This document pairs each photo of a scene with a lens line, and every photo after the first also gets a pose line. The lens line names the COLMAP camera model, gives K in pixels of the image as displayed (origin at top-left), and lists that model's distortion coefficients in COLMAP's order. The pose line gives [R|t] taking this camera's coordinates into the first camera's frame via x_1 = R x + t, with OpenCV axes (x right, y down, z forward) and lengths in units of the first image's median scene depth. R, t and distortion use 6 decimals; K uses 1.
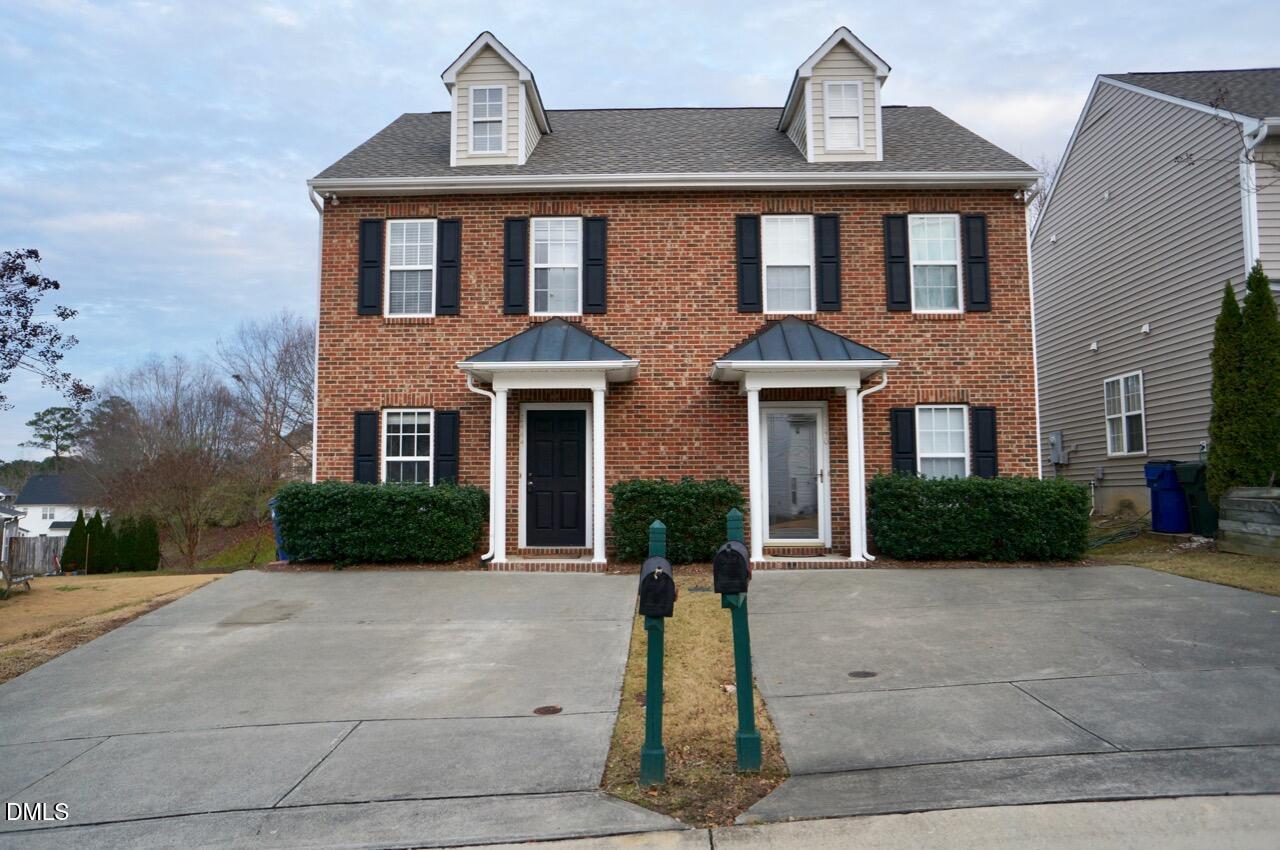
lens RADIAL K [[872.4, 0, 634.8], [0, 872.4, 420.5], [0, 0, 1]] dist [-0.035595, 0.044258]
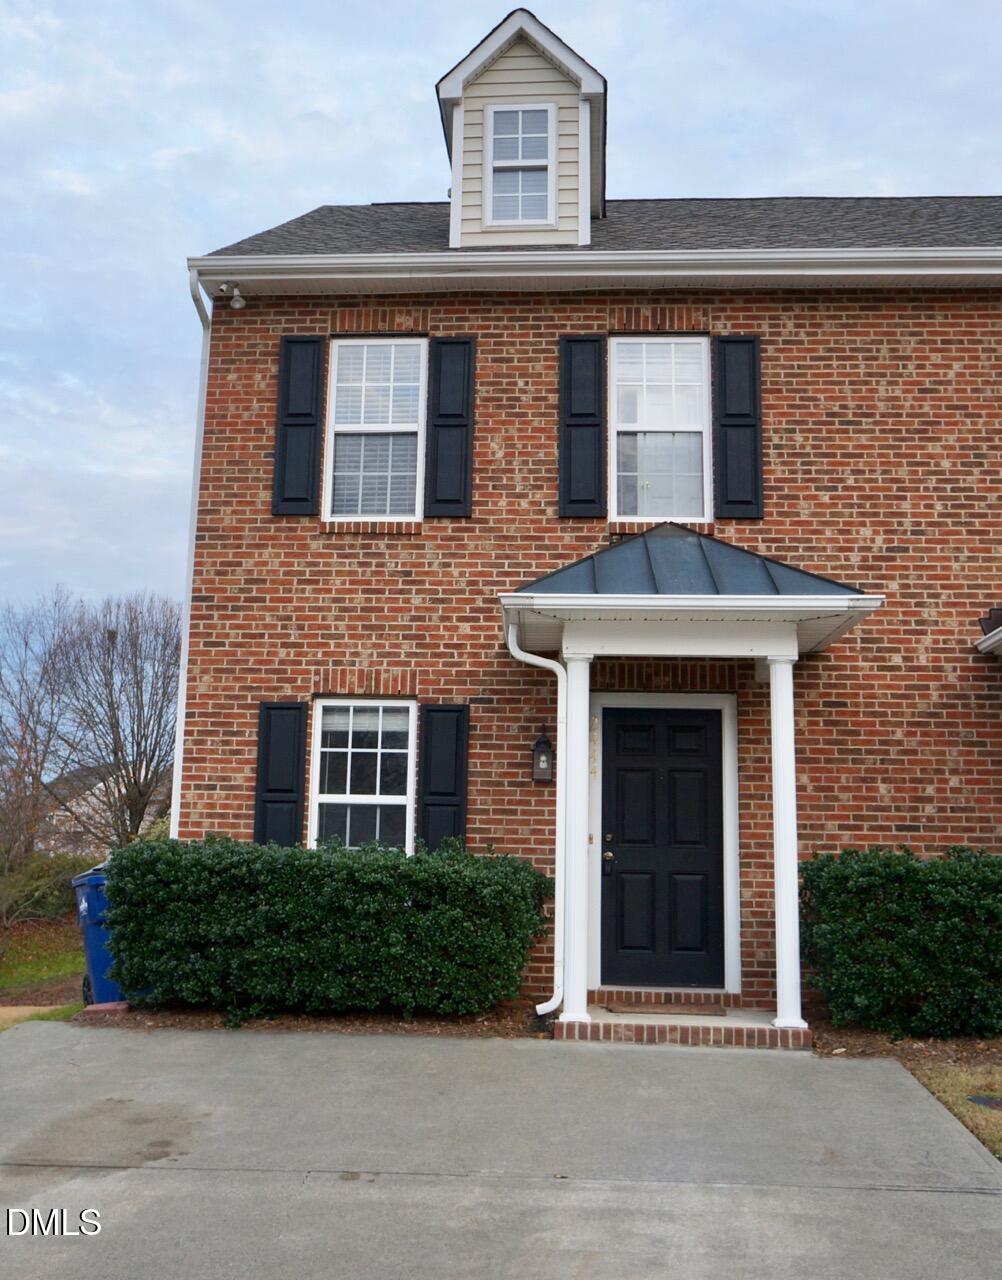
lens RADIAL K [[1309.0, 0, 501.8], [0, 1309.0, 643.8], [0, 0, 1]] dist [-0.034596, 0.000000]
pose [[0.998873, 0.018033, -0.043893, -0.149109], [-0.022391, 0.994643, -0.100919, 0.029039], [0.041838, 0.101788, 0.993926, 0.248913]]
